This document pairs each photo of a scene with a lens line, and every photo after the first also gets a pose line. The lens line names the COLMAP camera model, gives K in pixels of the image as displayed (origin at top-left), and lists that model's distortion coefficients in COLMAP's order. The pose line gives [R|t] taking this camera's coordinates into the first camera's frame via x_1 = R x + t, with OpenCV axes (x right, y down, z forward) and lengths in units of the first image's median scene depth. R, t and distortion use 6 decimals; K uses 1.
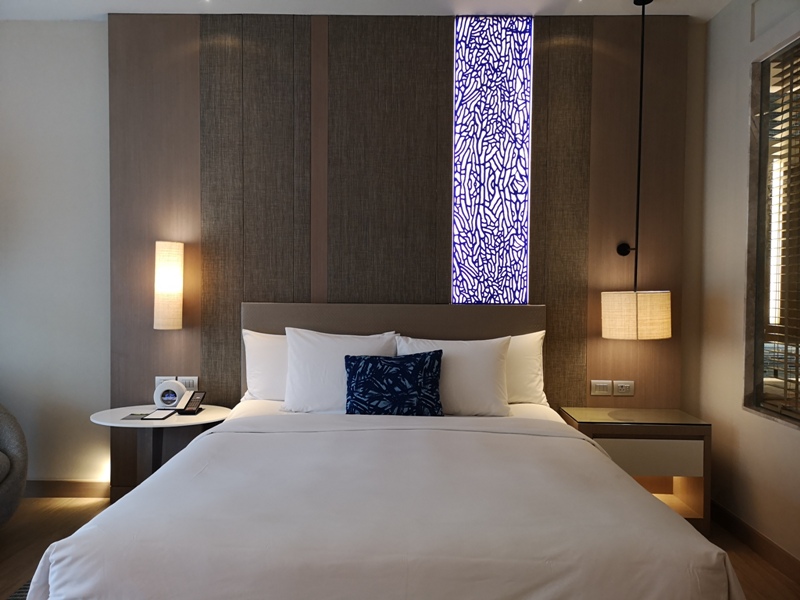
lens RADIAL K [[638.8, 0, 400.0], [0, 638.8, 300.0], [0, 0, 1]] dist [0.047251, -0.067757]
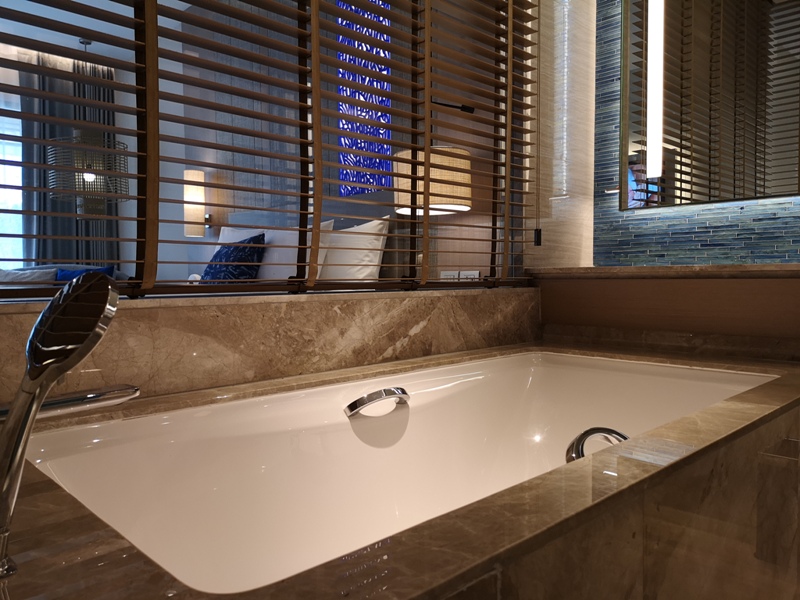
lens RADIAL K [[623.3, 0, 400.0], [0, 623.3, 300.0], [0, 0, 1]] dist [0.050396, -0.046831]
pose [[0.700736, 0.017431, -0.713208, 0.854560], [-0.007240, 0.999824, 0.017323, 0.148740], [0.713384, -0.006975, 0.700739, 0.380438]]
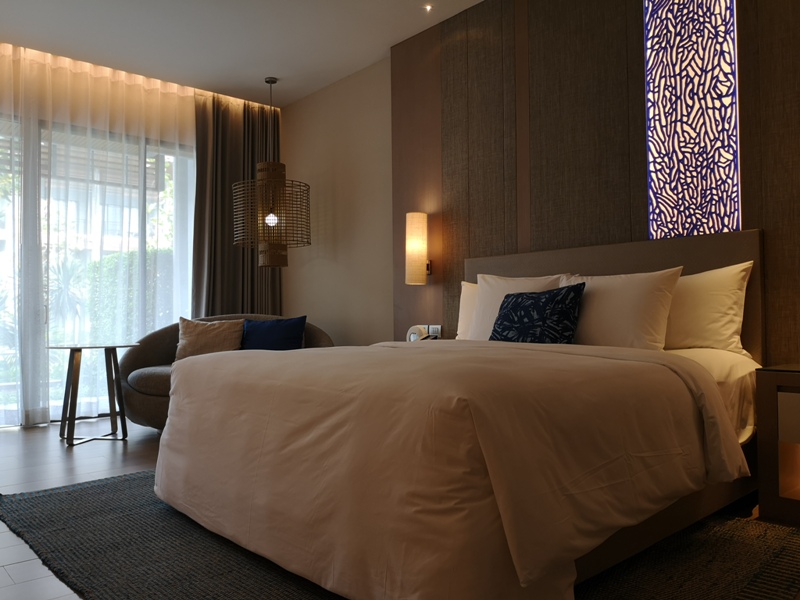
lens RADIAL K [[638.8, 0, 400.0], [0, 638.8, 300.0], [0, 0, 1]] dist [0.047251, -0.067757]
pose [[0.675682, -0.034298, -0.736395, 0.500051], [-0.005136, 0.998674, -0.051226, 0.134588], [0.737175, 0.038395, 0.674610, 0.157367]]
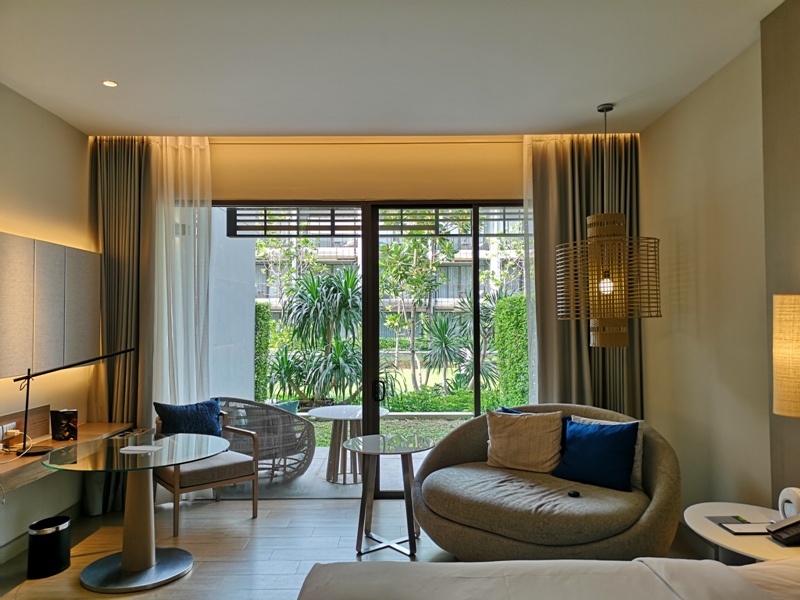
lens RADIAL K [[623.3, 0, 400.0], [0, 623.3, 300.0], [0, 0, 1]] dist [0.050396, -0.046831]
pose [[0.012435, -0.034781, -0.999318, 0.339254], [-0.019757, 0.999191, -0.035023, -0.050210], [0.999727, 0.020179, 0.011738, 0.535510]]
